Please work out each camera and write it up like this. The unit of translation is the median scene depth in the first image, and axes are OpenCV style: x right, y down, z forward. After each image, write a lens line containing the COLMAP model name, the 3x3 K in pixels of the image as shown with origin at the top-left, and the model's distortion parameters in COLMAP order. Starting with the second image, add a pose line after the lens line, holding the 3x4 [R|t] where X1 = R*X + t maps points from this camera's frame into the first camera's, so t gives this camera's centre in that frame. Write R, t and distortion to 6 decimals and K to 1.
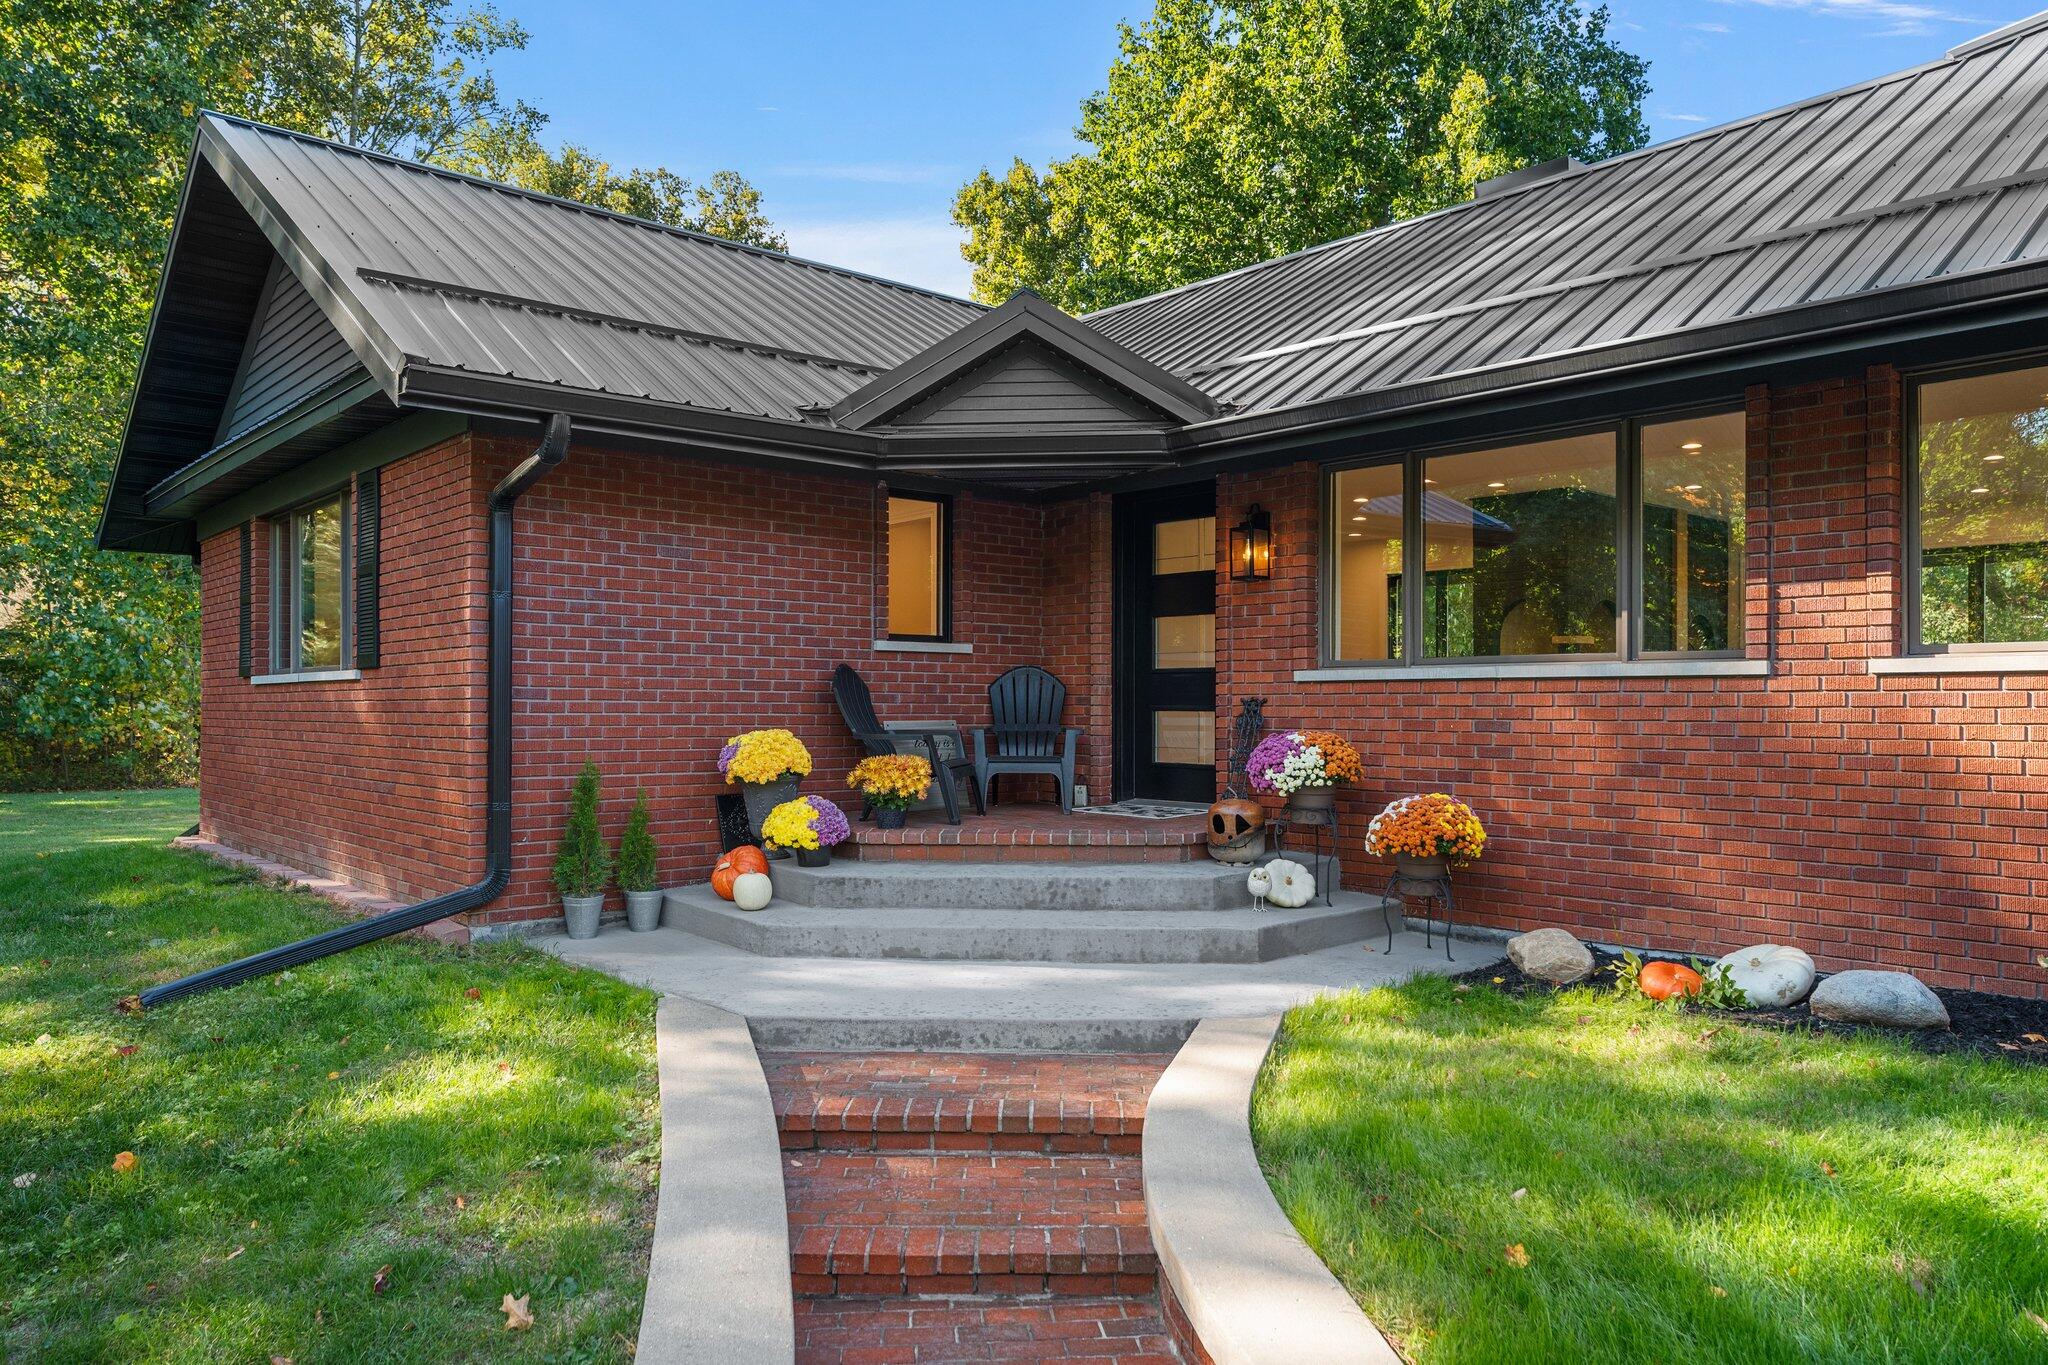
lens RADIAL K [[1409.7, 0, 1024.0], [0, 1409.7, 682.5], [0, 0, 1]] dist [-0.090799, -0.001379]
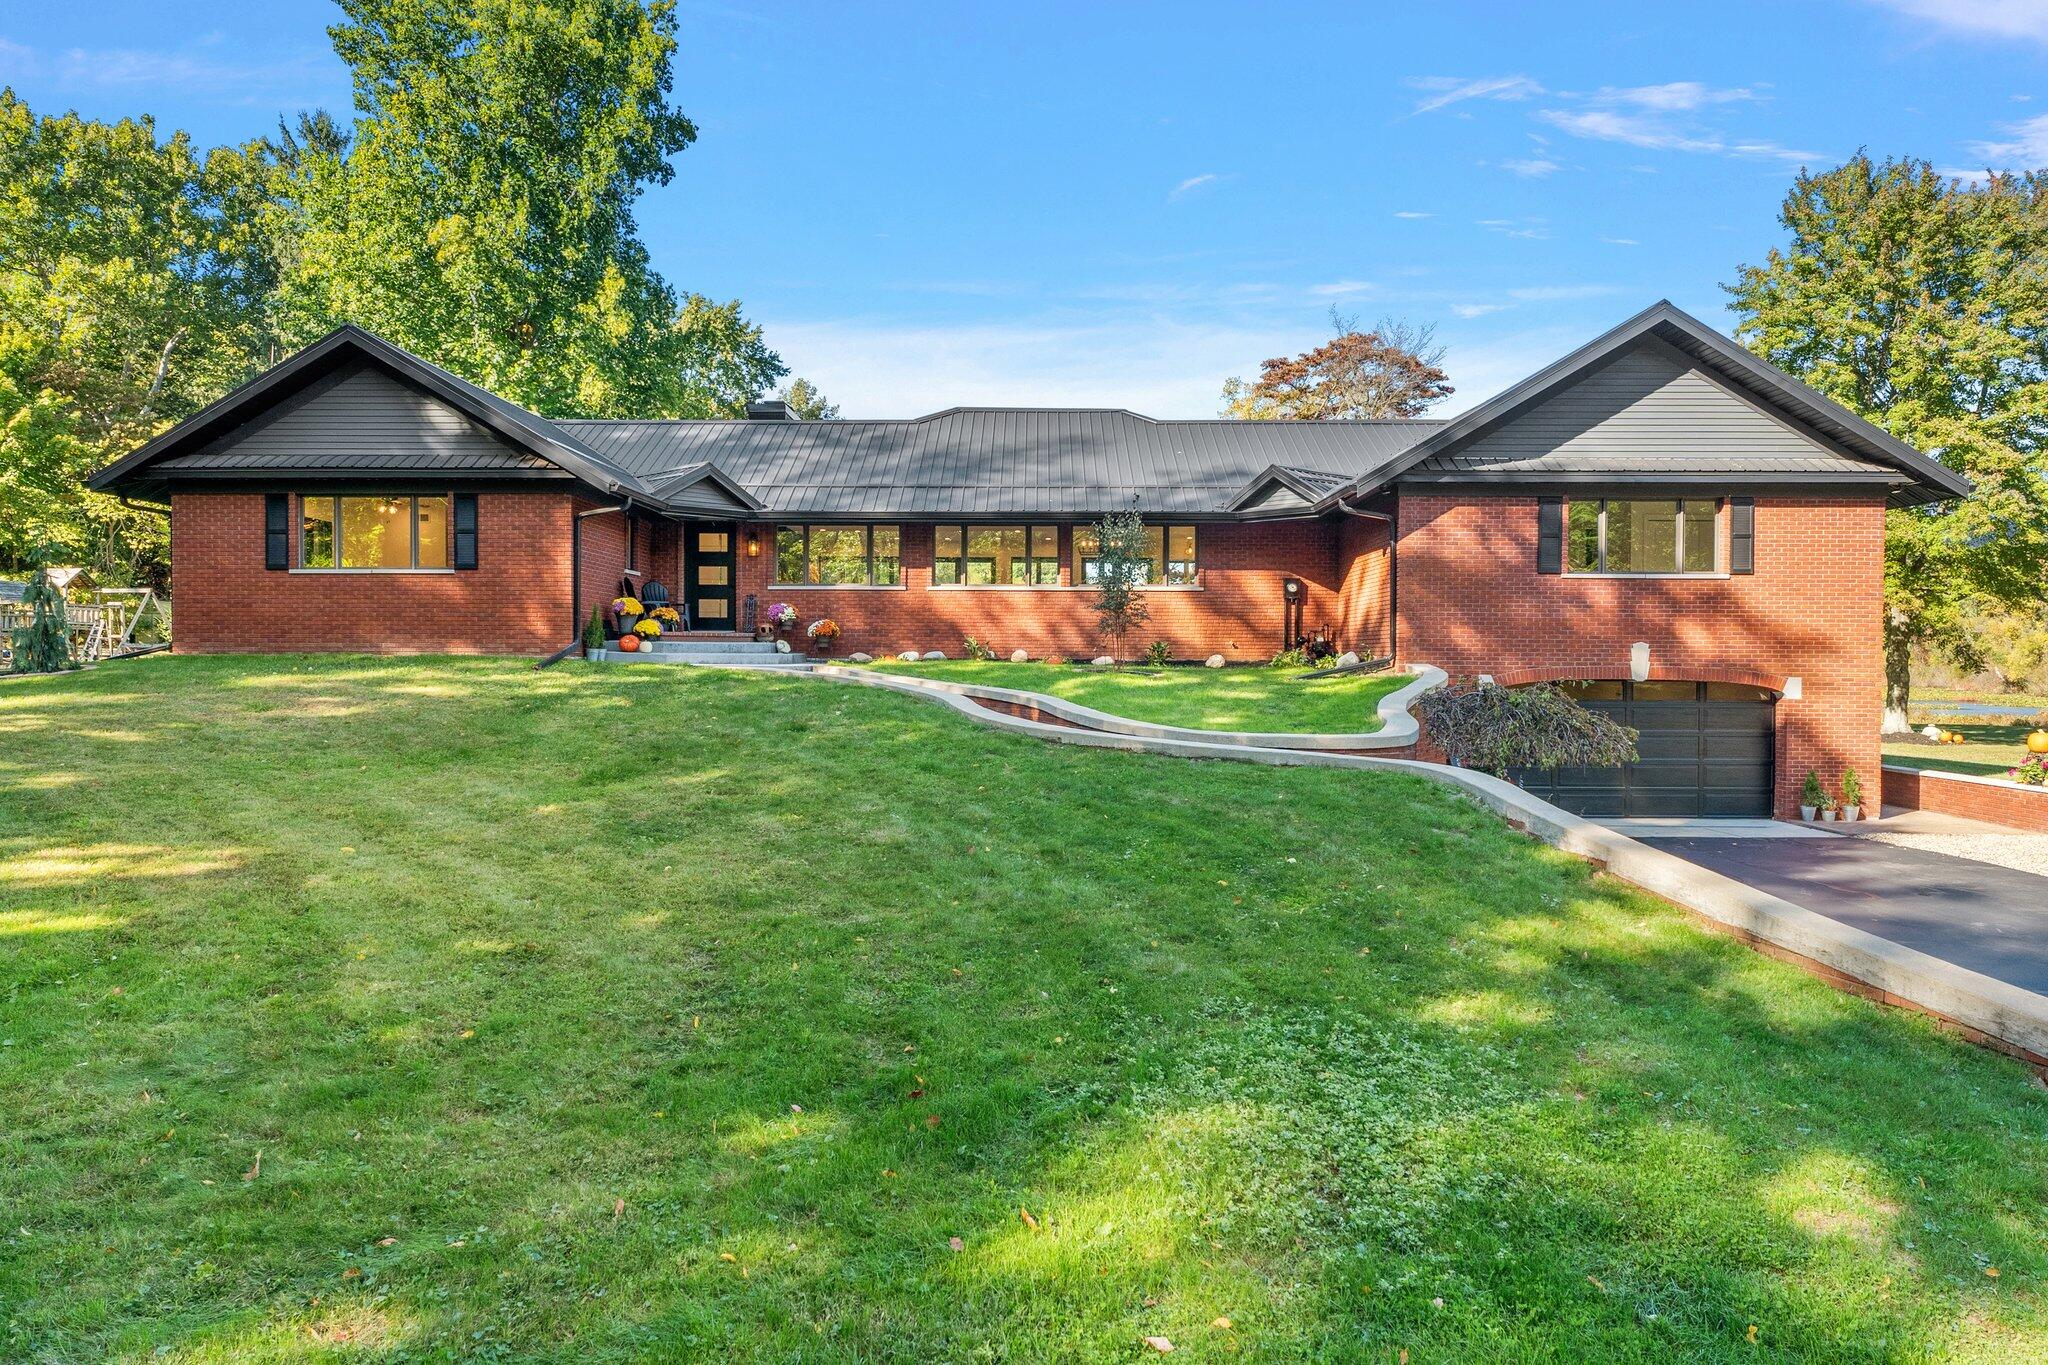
lens RADIAL K [[1228.5, 0, 1024.0], [0, 1228.5, 682.5], [0, 0, 1]] dist [-0.026479, 0.001006]
pose [[0.664215, -0.013334, 0.747423, -1.396170], [-0.016769, 0.999324, 0.032729, 0.101093], [-0.747354, -0.034273, 0.663542, -1.205949]]
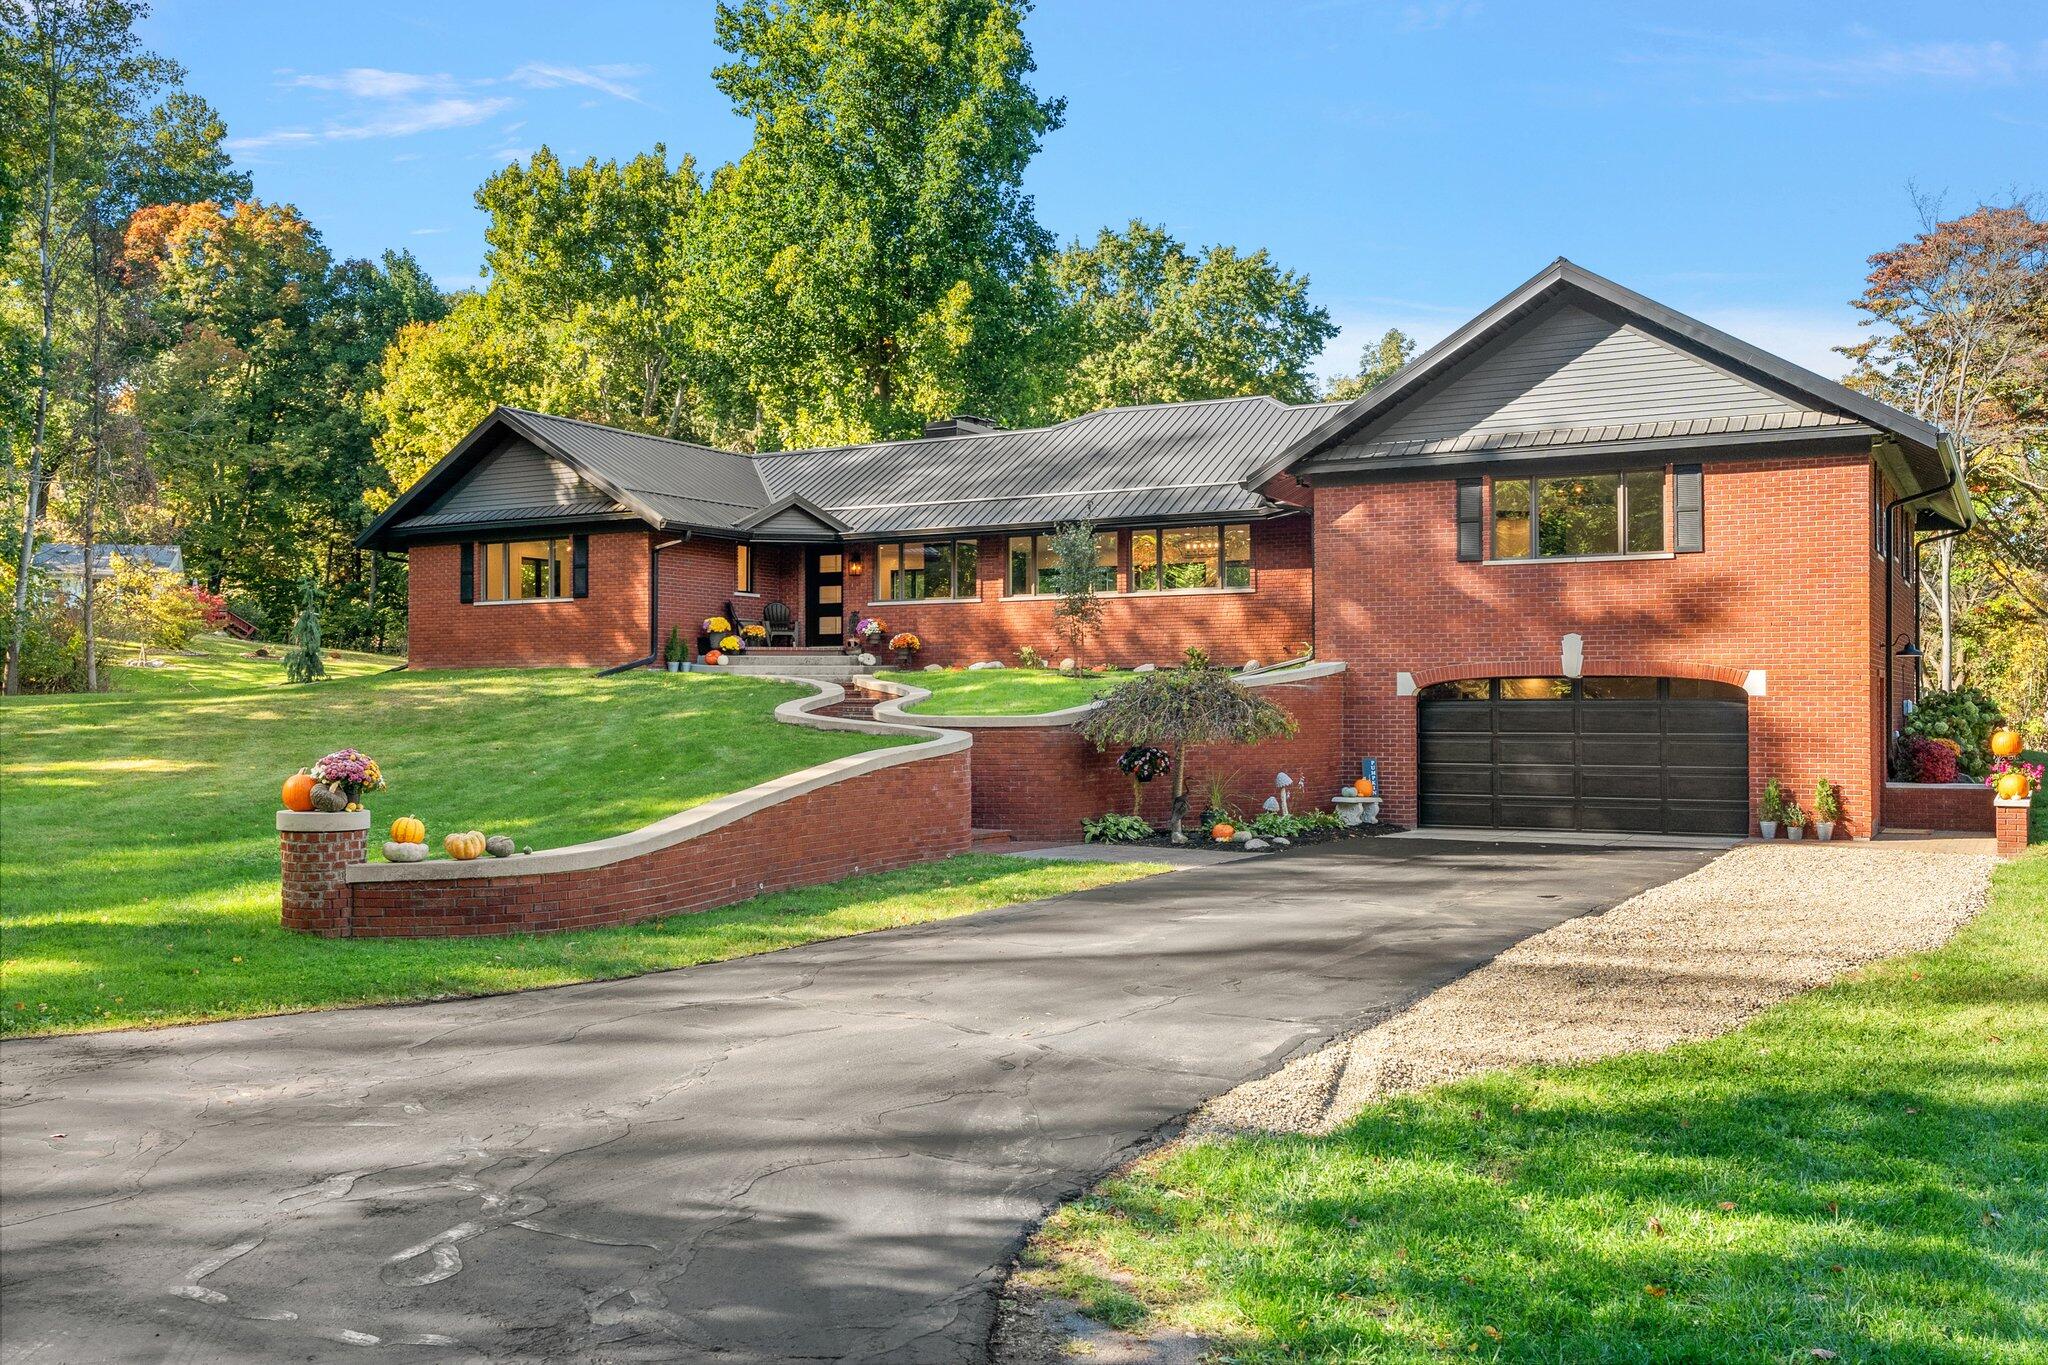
lens RADIAL K [[1727.4, 0, 1024.0], [0, 1727.4, 682.5], [0, 0, 1]] dist [-0.075895, -0.003909]
pose [[0.941460, 0.001752, 0.337121, -0.790832], [-0.003849, 0.999977, 0.005553, 0.146808], [-0.337103, -0.006525, 0.941445, -2.820283]]
